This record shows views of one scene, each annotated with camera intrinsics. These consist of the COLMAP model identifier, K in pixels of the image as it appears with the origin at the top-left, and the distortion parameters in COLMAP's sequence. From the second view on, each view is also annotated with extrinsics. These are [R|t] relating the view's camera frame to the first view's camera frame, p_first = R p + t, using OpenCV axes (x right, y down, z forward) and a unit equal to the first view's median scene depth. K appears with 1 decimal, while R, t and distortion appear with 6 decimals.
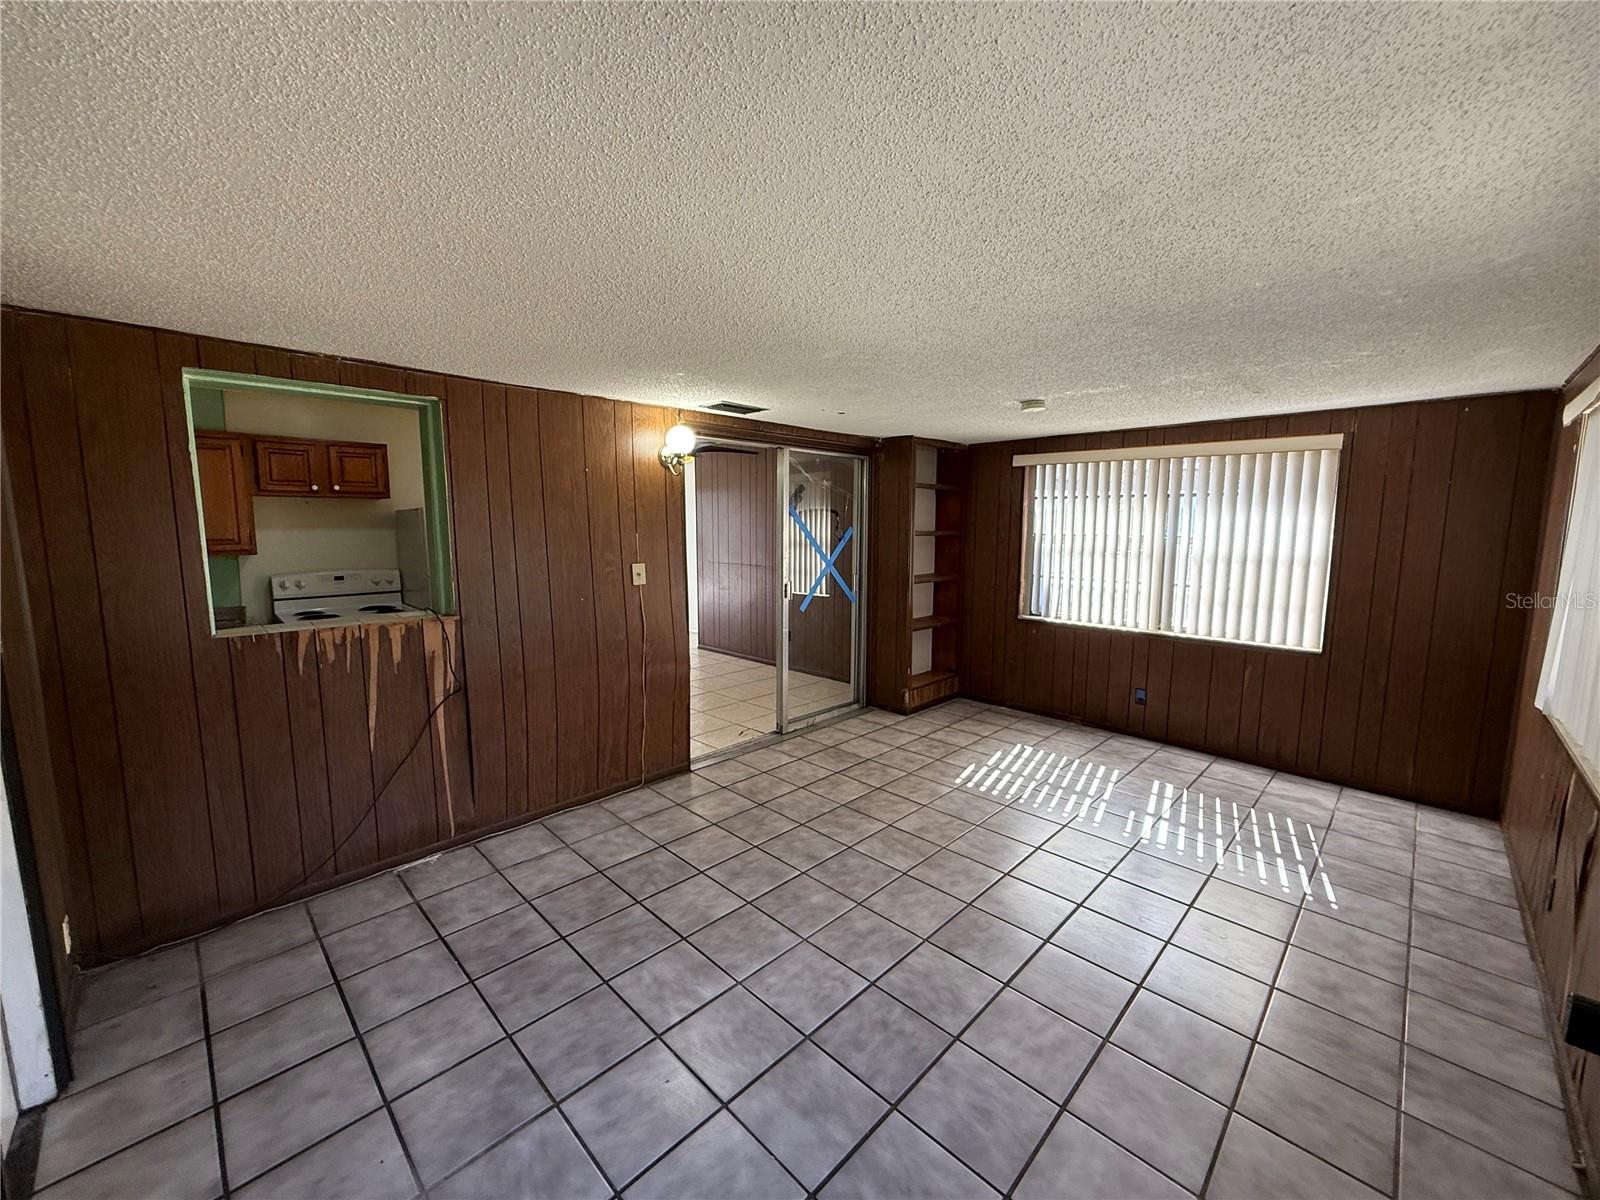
lens RADIAL K [[636.8, 0, 800.4], [0, 636.8, 597.7], [0, 0, 1]] dist [0.001474, 0.001013]
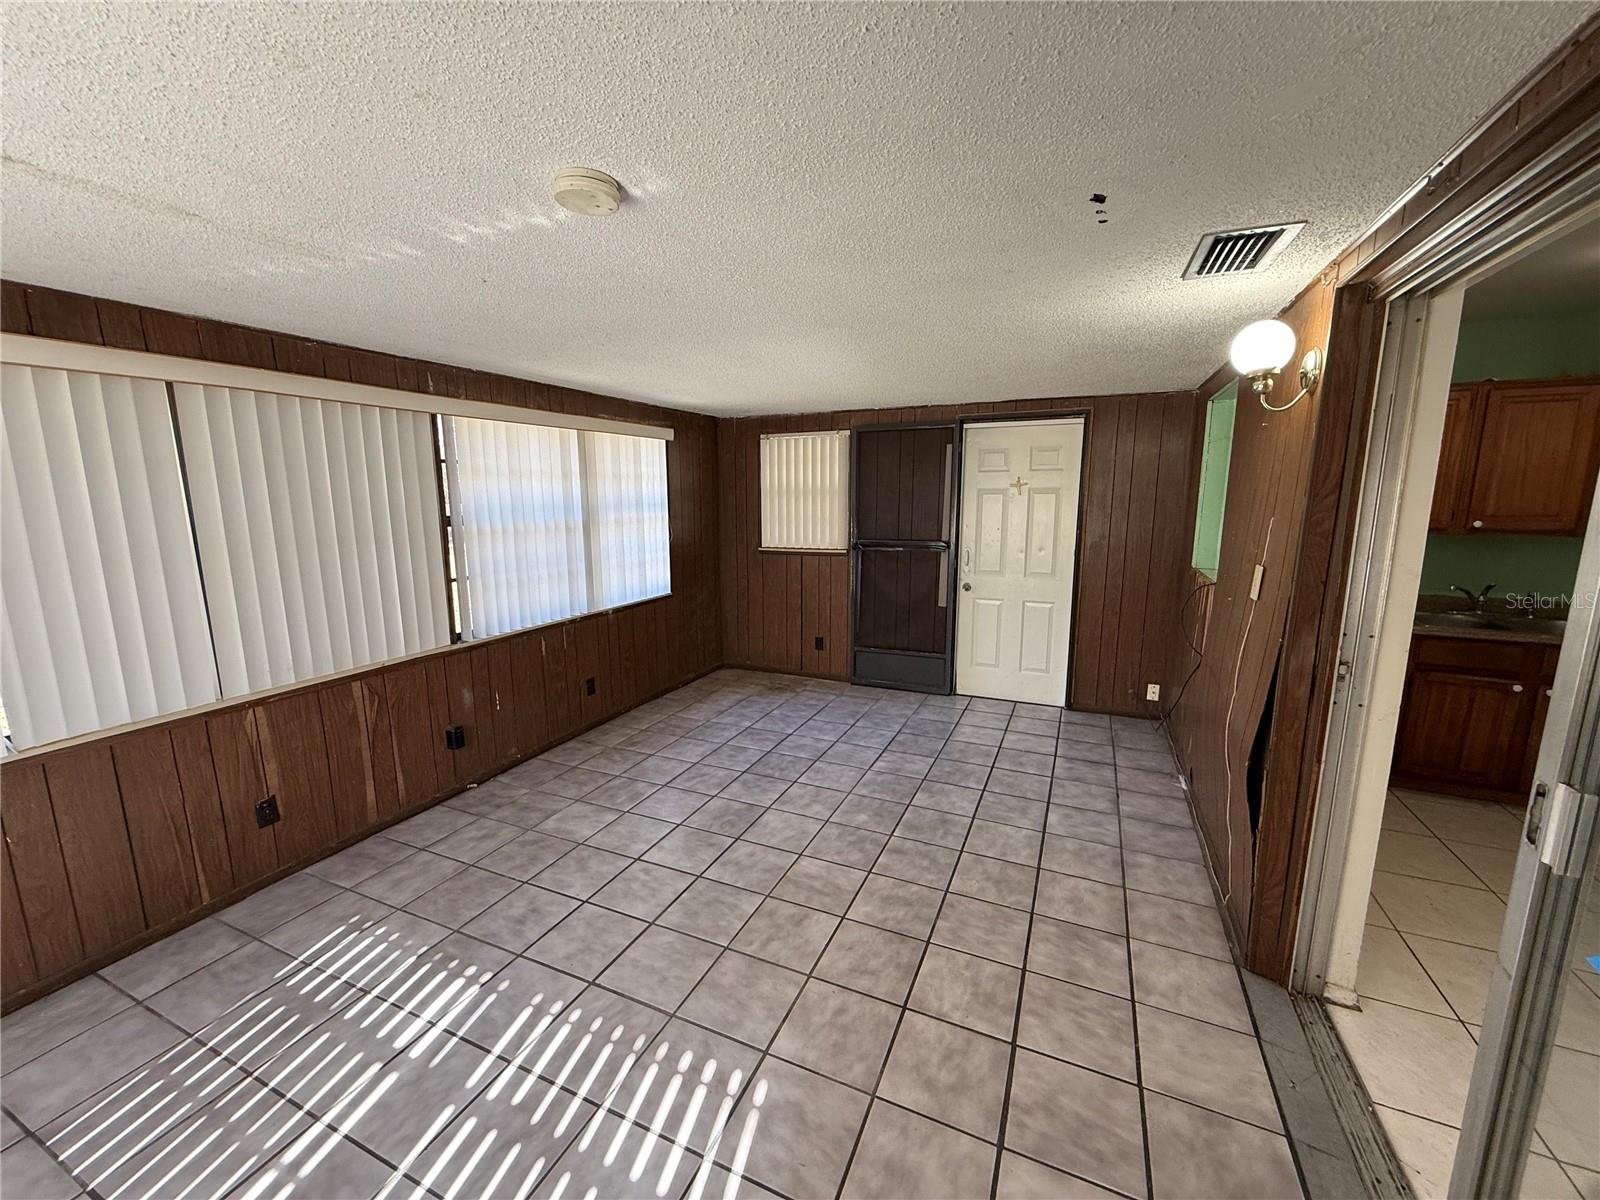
lens RADIAL K [[636.8, 0, 802.0], [0, 636.8, 599.4], [0, 0, 1]] dist [0.001474, 0.001013]
pose [[-0.936633, 0.059947, -0.345144, 0.455441], [-0.039259, 0.961081, 0.273465, -0.210502], [0.348105, 0.269686, -0.897827, 1.690220]]
